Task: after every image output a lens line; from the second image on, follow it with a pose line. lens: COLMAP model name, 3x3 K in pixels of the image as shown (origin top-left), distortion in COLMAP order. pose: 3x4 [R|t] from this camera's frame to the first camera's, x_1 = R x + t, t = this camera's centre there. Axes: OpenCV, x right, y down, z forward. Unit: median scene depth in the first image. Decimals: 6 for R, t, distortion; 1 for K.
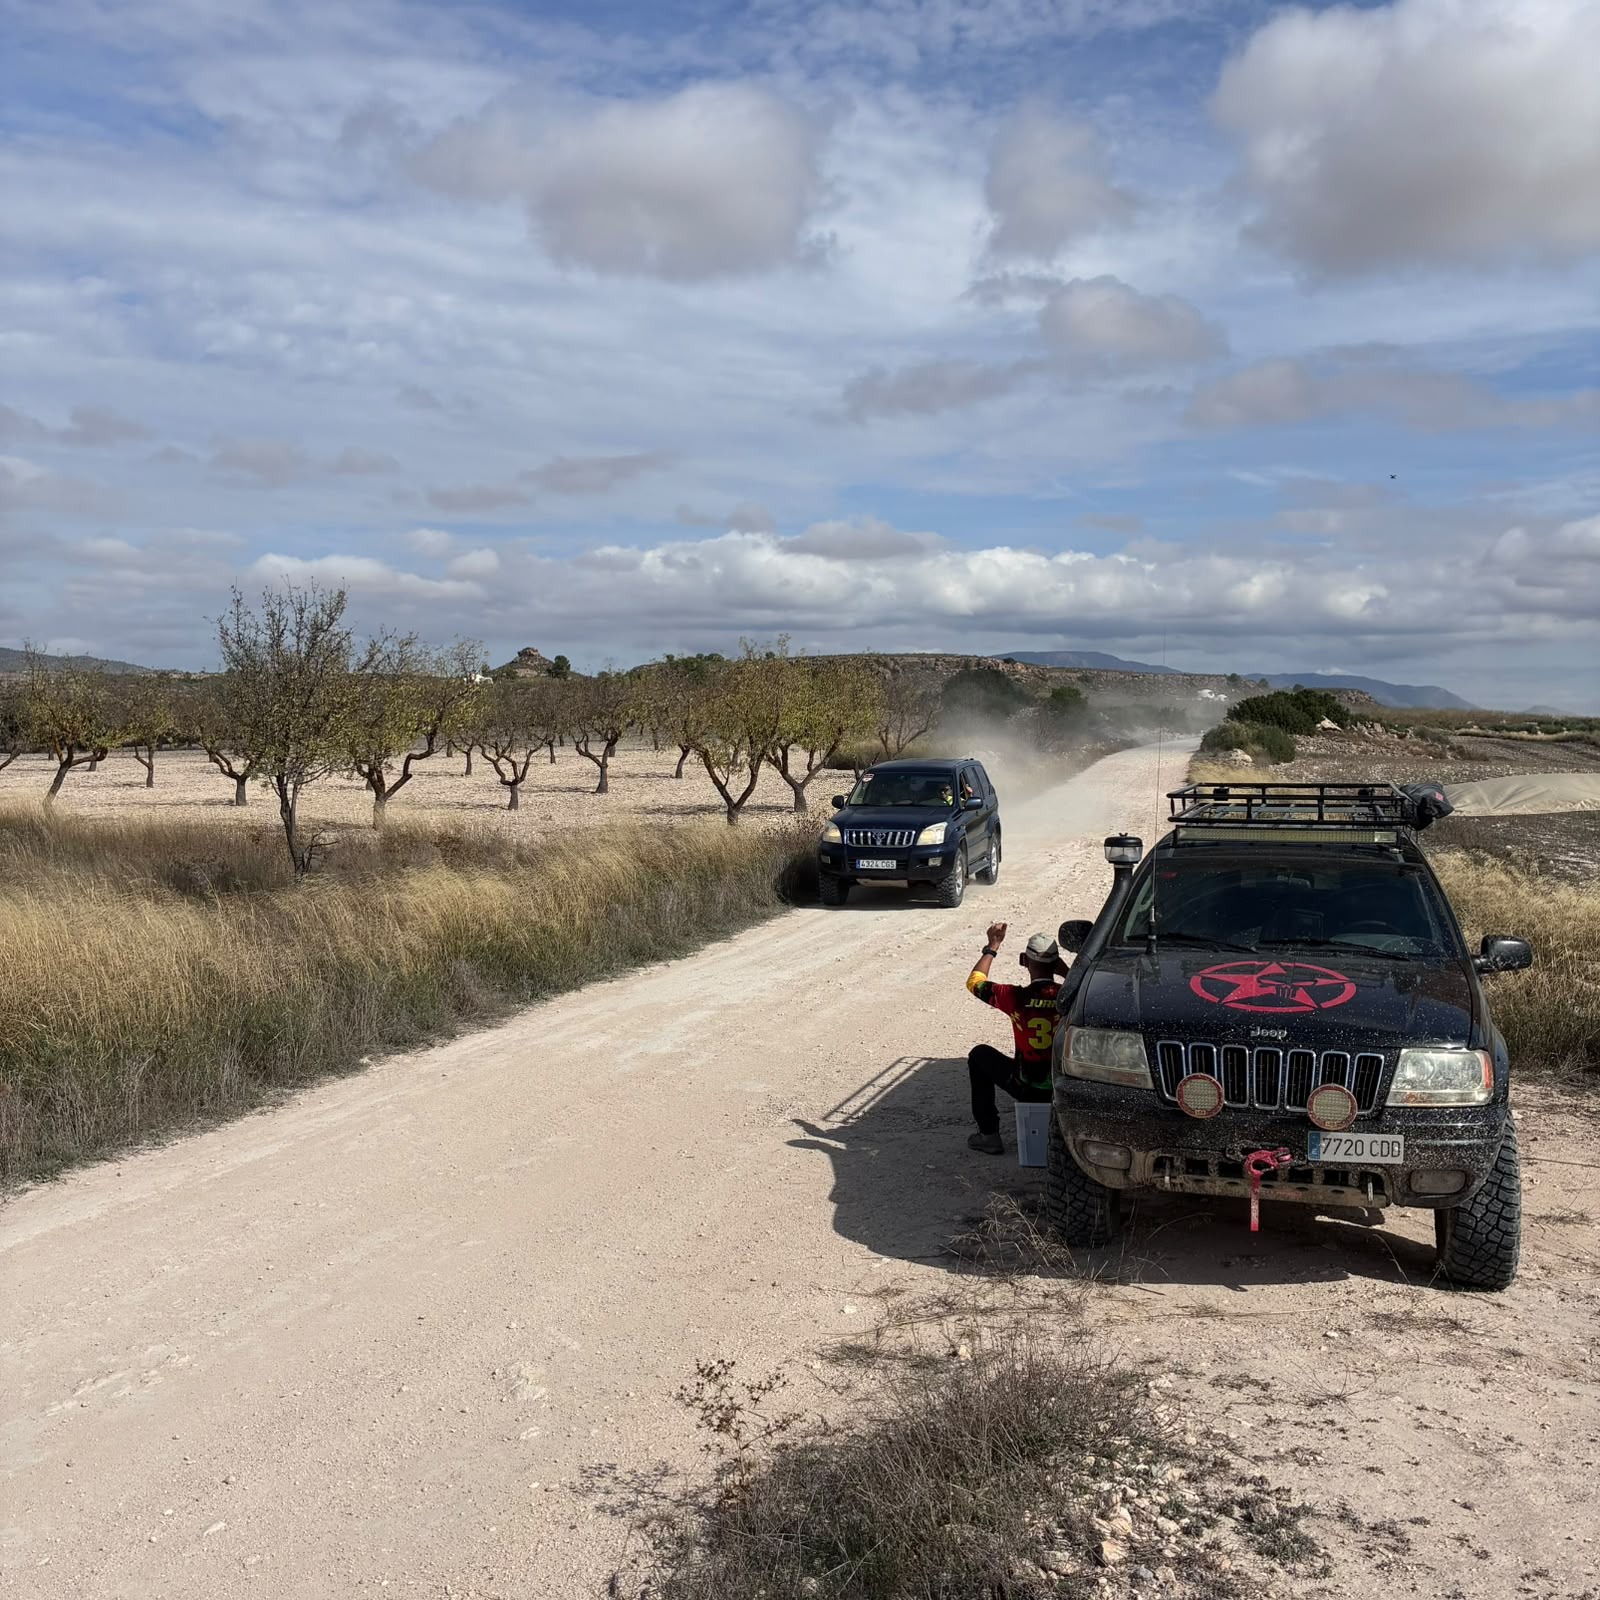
lens RADIAL K [[1587.3, 0, 814.5], [0, 1587.3, 795.2], [0, 0, 1]] dist [0.010826, 0.025200]
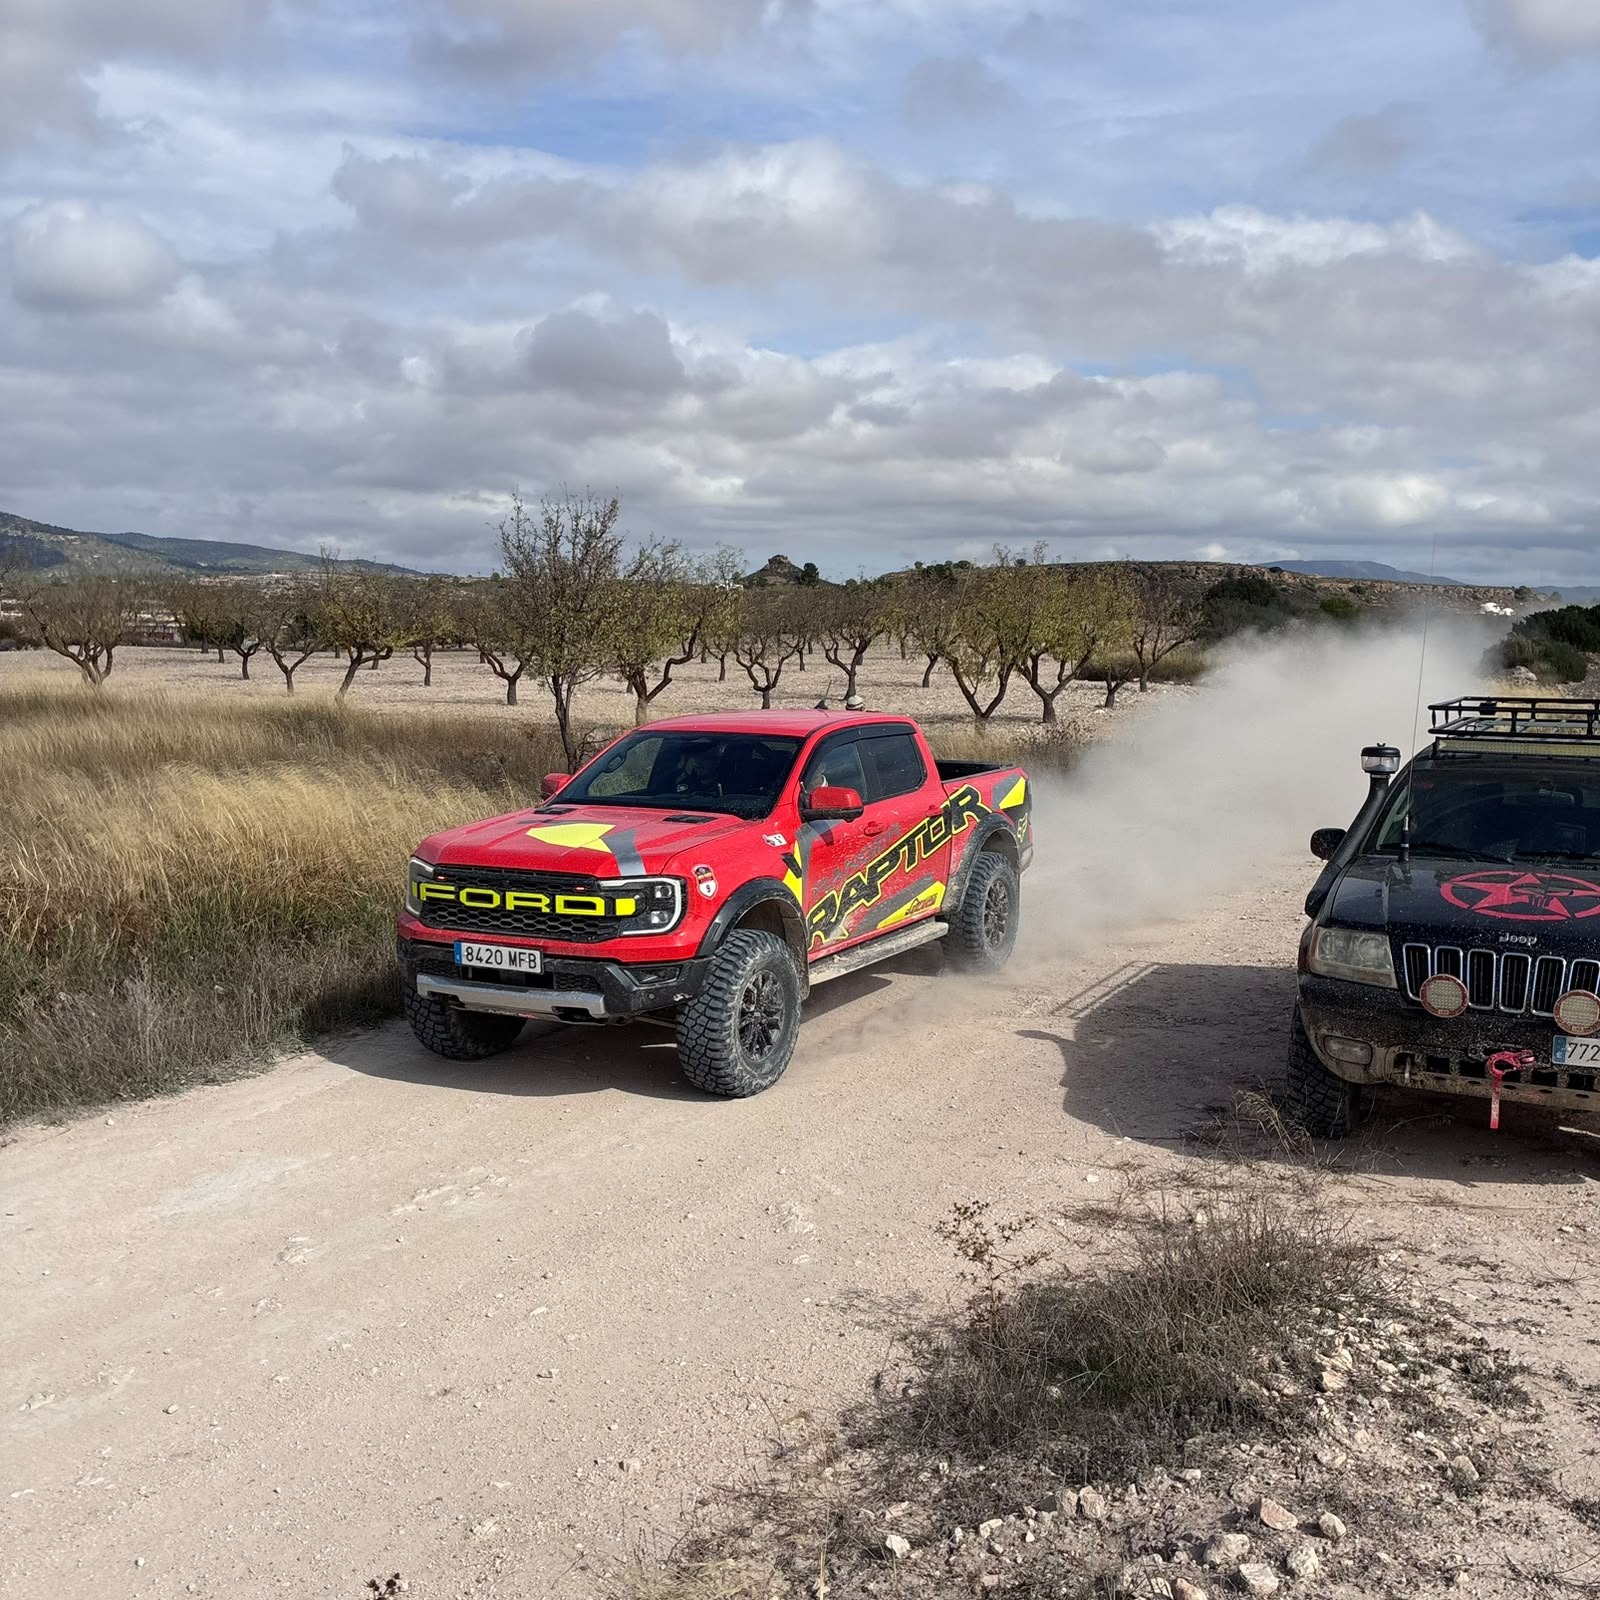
lens RADIAL K [[1666.6, 0, 782.1], [0, 1666.6, 808.7], [0, 0, 1]] dist [0.022215, -0.008183]
pose [[0.986596, 0.030473, -0.160310, -0.011321], [-0.020994, 0.997947, 0.060499, 0.010699], [0.161825, -0.056323, 0.985211, -0.133125]]
